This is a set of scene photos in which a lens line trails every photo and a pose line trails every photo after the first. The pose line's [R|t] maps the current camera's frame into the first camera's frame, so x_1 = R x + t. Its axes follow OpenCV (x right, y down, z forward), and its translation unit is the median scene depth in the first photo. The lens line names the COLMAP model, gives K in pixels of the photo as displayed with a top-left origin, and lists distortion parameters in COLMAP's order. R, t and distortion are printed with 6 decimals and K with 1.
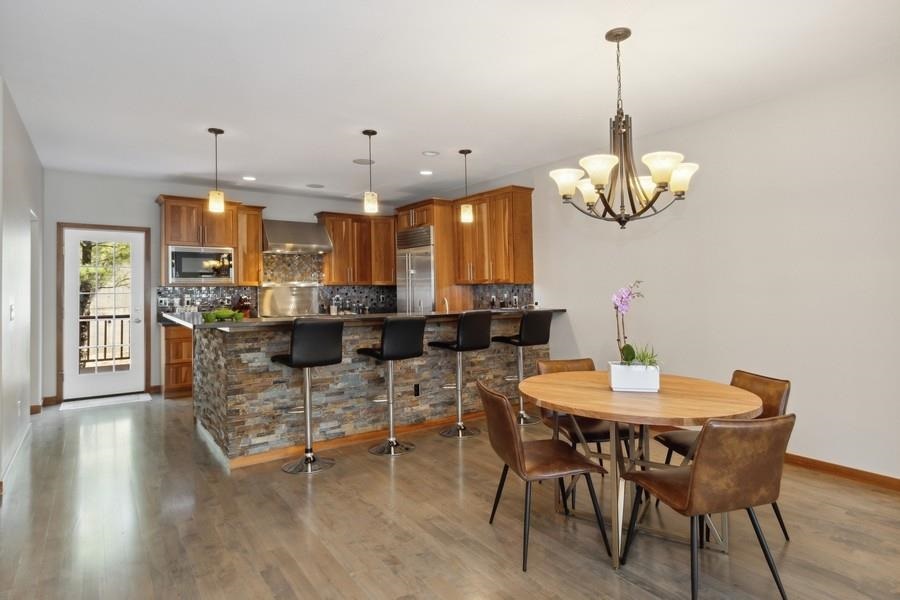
lens RADIAL K [[488.0, 0, 447.5], [0, 488.0, 288.1], [0, 0, 1]] dist [-0.001529, 0.000595]
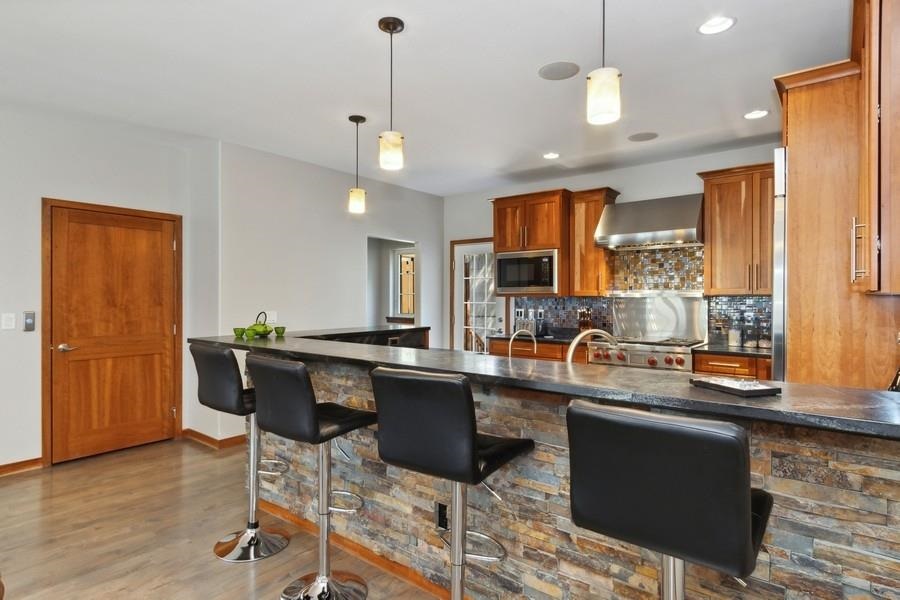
lens RADIAL K [[488.0, 0, 455.1], [0, 488.0, 301.4], [0, 0, 1]] dist [-0.001529, 0.000595]
pose [[0.279640, 0.014220, -0.960000, 0.295997], [-0.001896, 0.999897, 0.014258, -0.007554], [0.960103, -0.002167, 0.279638, 0.649444]]
